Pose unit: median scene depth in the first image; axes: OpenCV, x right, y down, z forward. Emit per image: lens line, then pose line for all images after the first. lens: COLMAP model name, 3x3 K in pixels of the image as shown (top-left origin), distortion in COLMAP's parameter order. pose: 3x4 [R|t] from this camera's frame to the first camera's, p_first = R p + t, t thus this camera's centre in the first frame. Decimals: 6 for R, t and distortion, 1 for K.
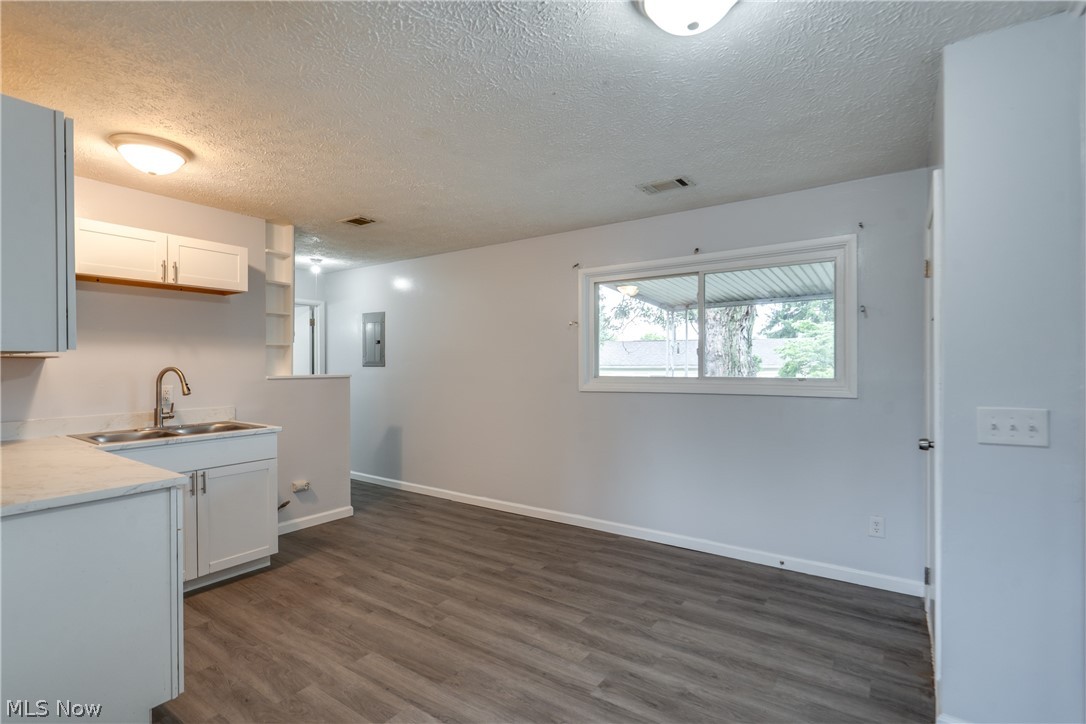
lens RADIAL K [[497.0, 0, 545.9], [0, 497.0, 365.0], [0, 0, 1]] dist [-0.013038, 0.005315]
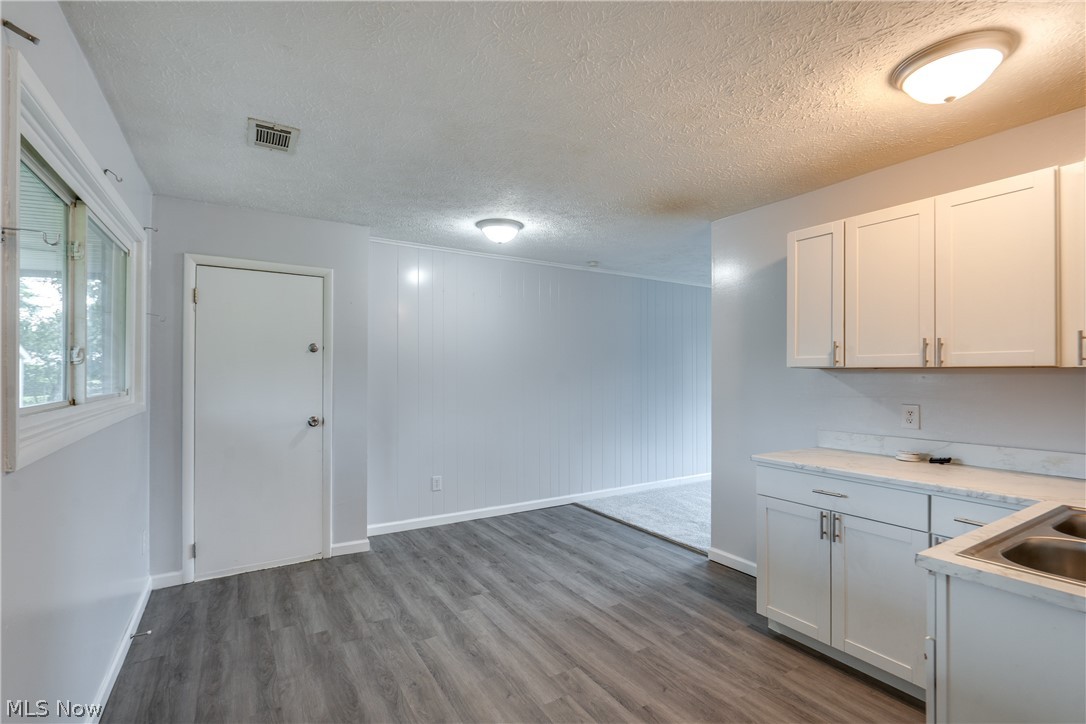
lens RADIAL K [[497.0, 0, 545.9], [0, 497.0, 365.0], [0, 0, 1]] dist [-0.013038, 0.005315]
pose [[-0.915855, 0.007205, 0.401444, -0.562690], [0.001937, 0.999907, -0.013529, -0.020069], [-0.401504, -0.011613, -0.915784, 1.896047]]
